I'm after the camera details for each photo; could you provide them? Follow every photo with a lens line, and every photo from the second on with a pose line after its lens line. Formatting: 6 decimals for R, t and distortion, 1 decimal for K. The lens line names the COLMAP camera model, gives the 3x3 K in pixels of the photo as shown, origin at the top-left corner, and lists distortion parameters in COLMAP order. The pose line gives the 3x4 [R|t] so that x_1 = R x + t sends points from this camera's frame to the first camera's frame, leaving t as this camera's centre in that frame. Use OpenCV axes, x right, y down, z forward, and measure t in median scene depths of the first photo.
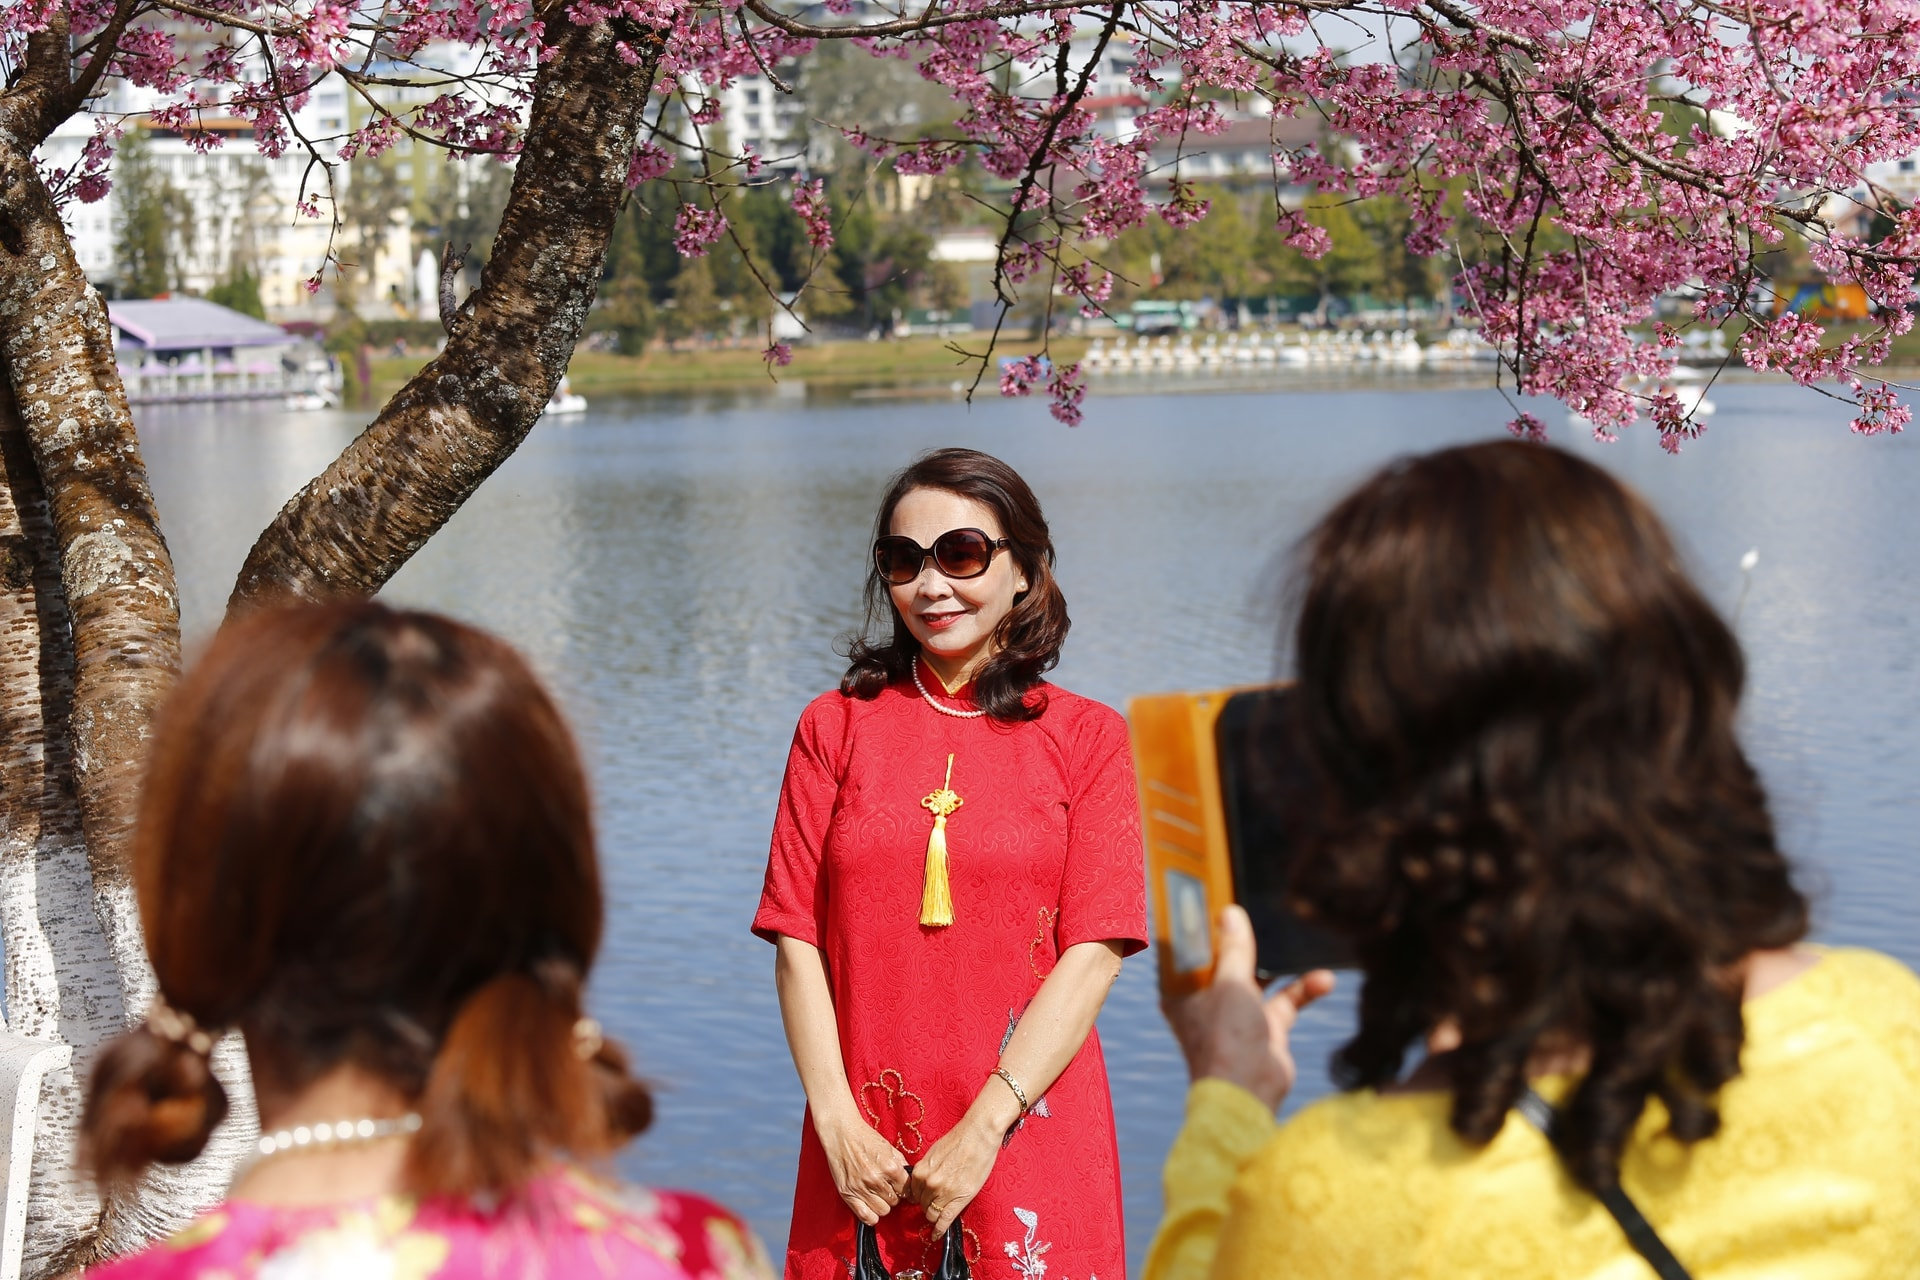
lens RADIAL K [[3881.2, 0, 960.0], [0, 3881.2, 640.3], [0, 0, 1]] dist [-0.206552, 0.000000]
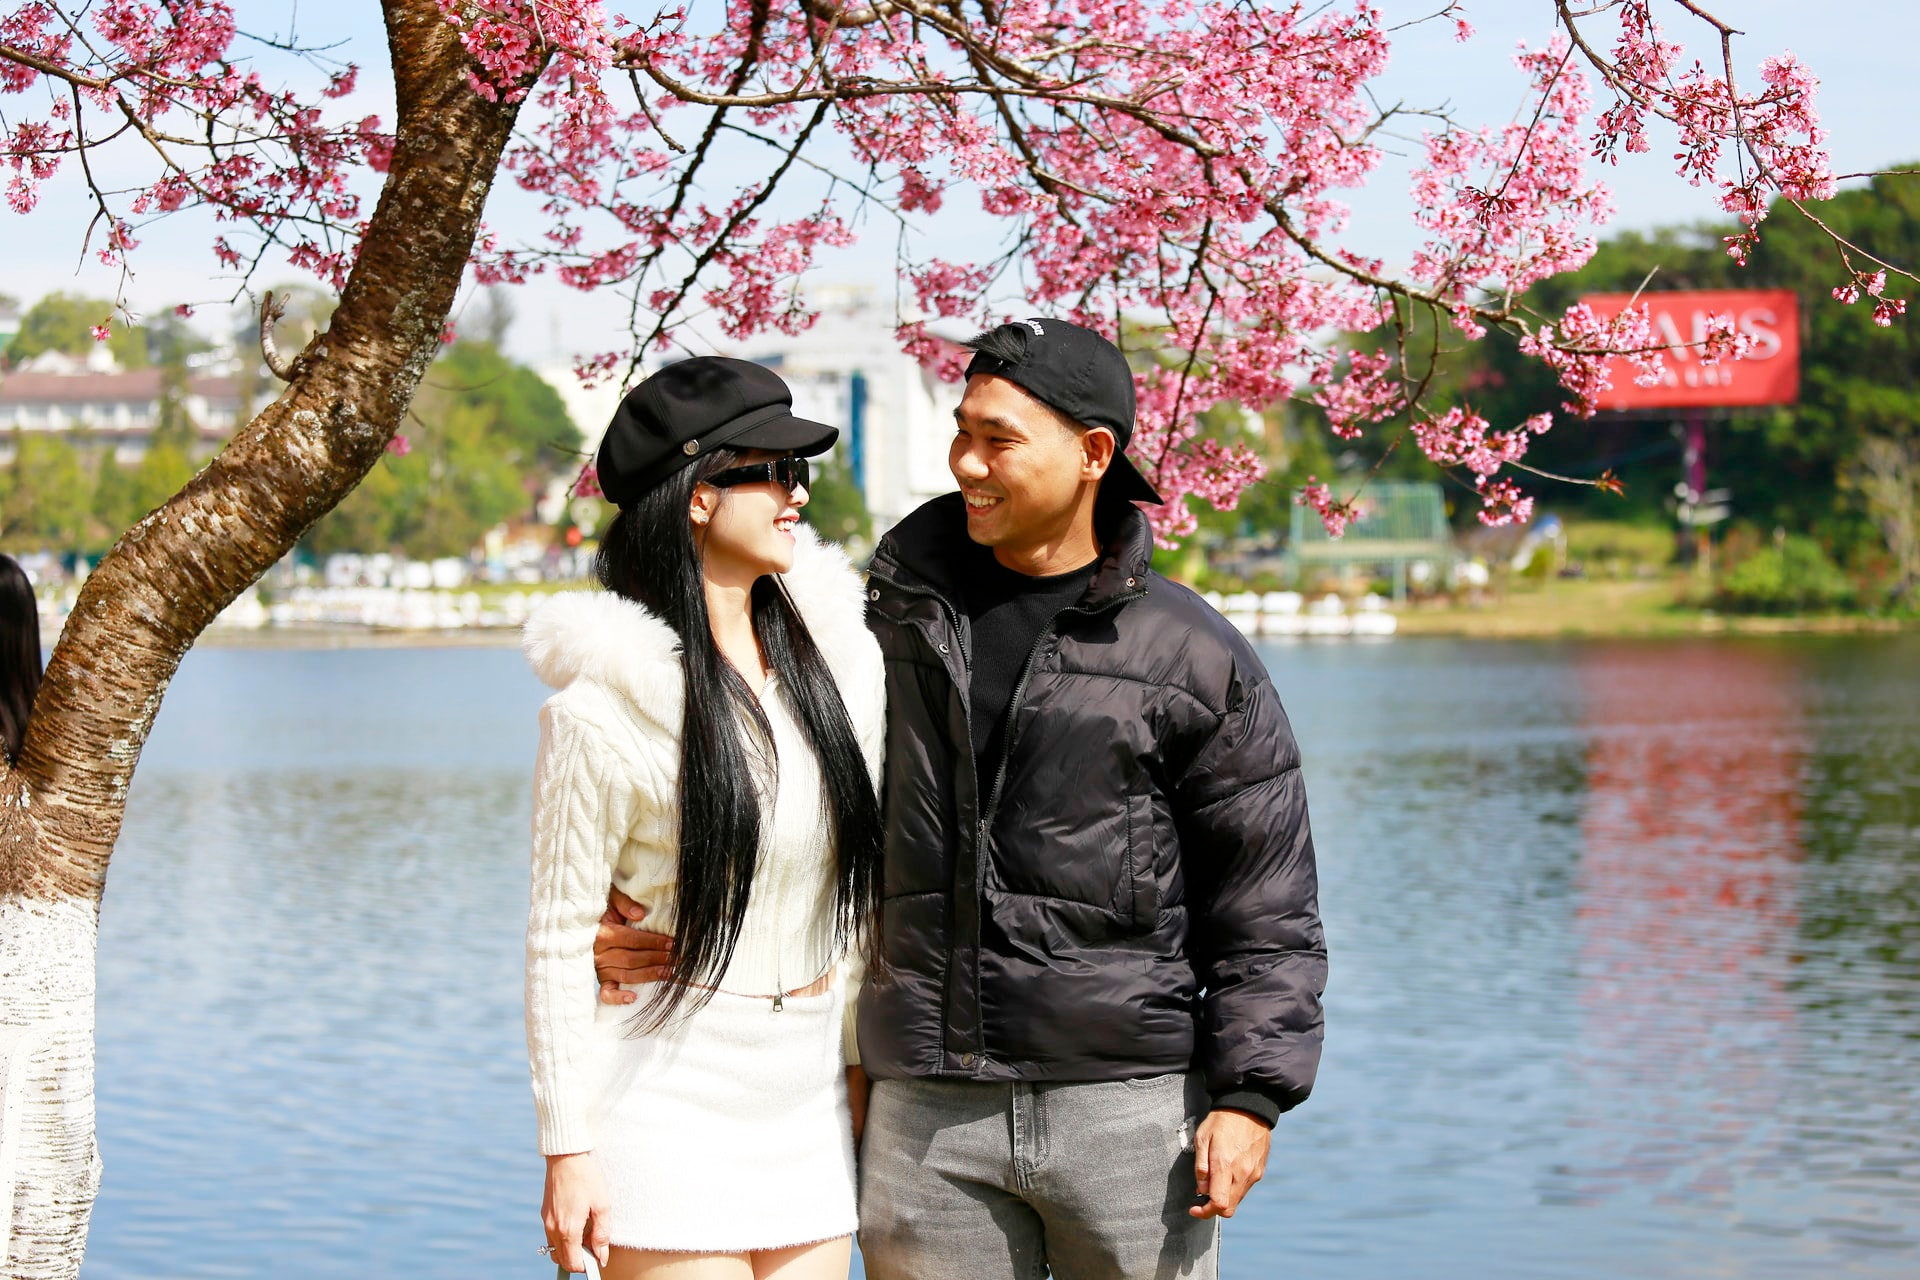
lens RADIAL K [[3881.2, 0, 960.1], [0, 3881.2, 639.7], [0, 0, 1]] dist [-0.206552, 0.000000]
pose [[0.952389, 0.021495, 0.304126, -0.277277], [-0.000229, 0.997562, -0.069789, 0.064908], [-0.304885, 0.066397, 0.950072, -0.037118]]
